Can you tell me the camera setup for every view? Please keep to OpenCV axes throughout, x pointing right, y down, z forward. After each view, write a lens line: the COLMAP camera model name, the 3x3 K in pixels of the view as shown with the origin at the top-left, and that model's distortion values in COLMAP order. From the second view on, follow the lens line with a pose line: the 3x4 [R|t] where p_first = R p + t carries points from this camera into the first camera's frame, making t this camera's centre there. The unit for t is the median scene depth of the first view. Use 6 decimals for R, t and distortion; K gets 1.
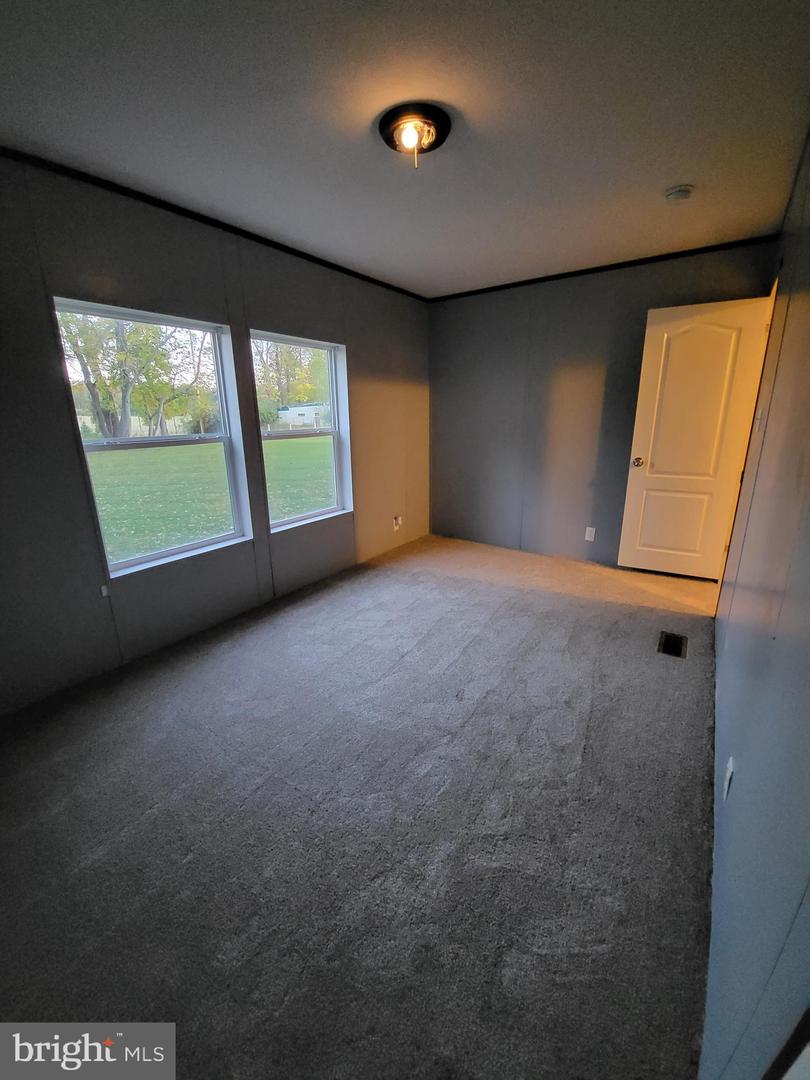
lens RADIAL K [[452.3, 0, 411.0], [0, 452.3, 541.9], [0, 0, 1]] dist [-0.013872, -0.006902]
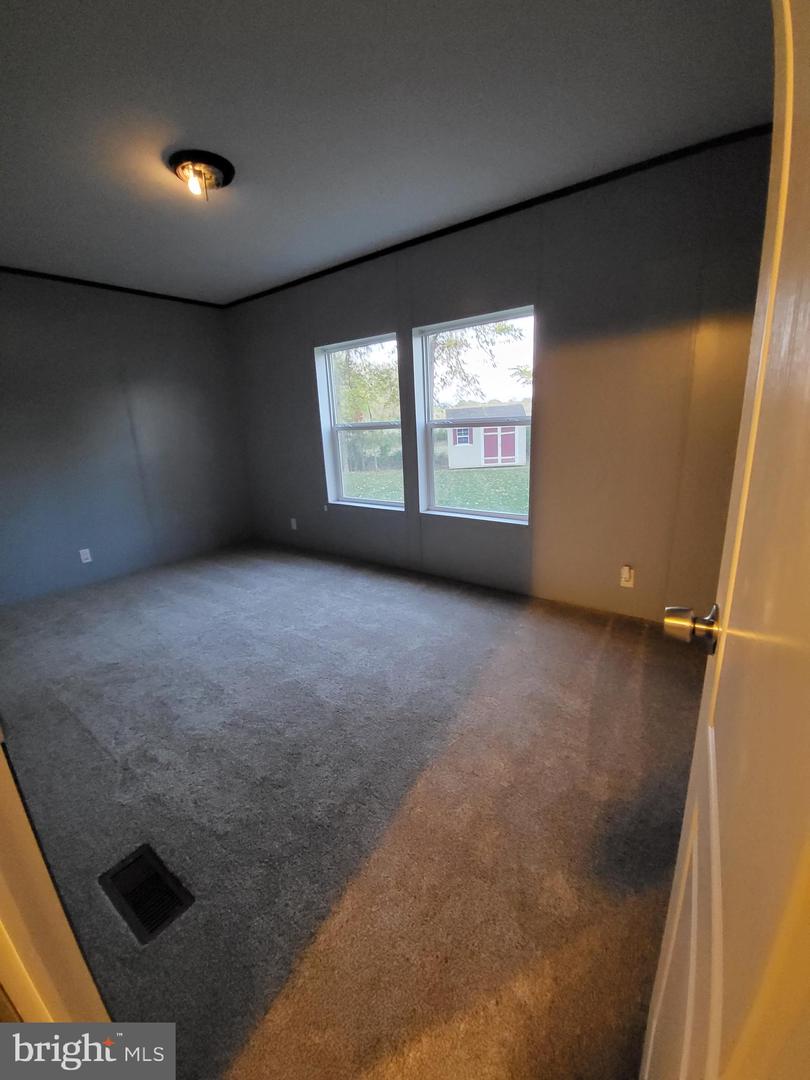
lens RADIAL K [[452.3, 0, 411.0], [0, 452.3, 541.9], [0, 0, 1]] dist [-0.013872, -0.006902]
pose [[-0.087358, 0.281234, -0.955655, 0.803202], [-0.225506, 0.928836, 0.293956, -0.284153], [0.970317, 0.241185, -0.017721, 1.057158]]
